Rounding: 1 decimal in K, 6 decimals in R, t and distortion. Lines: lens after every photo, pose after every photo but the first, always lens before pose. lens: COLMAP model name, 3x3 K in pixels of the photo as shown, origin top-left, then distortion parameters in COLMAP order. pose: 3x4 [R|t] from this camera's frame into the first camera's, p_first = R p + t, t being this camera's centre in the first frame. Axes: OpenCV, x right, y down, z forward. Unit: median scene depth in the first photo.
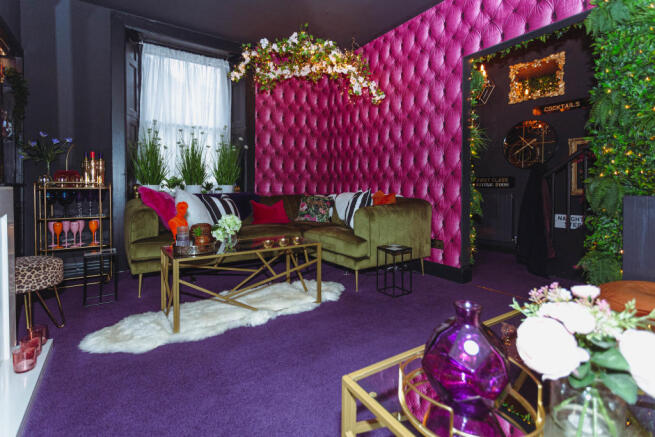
lens RADIAL K [[322.2, 0, 326.7], [0, 322.2, 192.4], [0, 0, 1]] dist [0.000430, 0.000087]
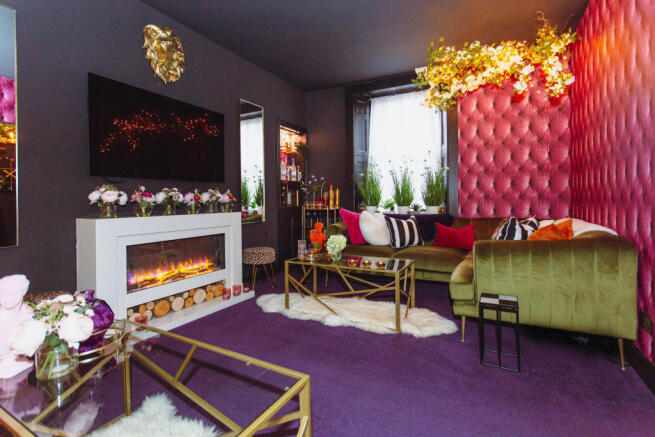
lens RADIAL K [[322.5, 0, 326.5], [0, 322.5, 200.8], [0, 0, 1]] dist [-0.000651, 0.000005]
pose [[0.471538, -0.001639, -0.881844, 0.658218], [-0.006630, 0.999963, -0.005404, -0.048059], [0.881821, 0.008395, 0.471510, 0.293449]]
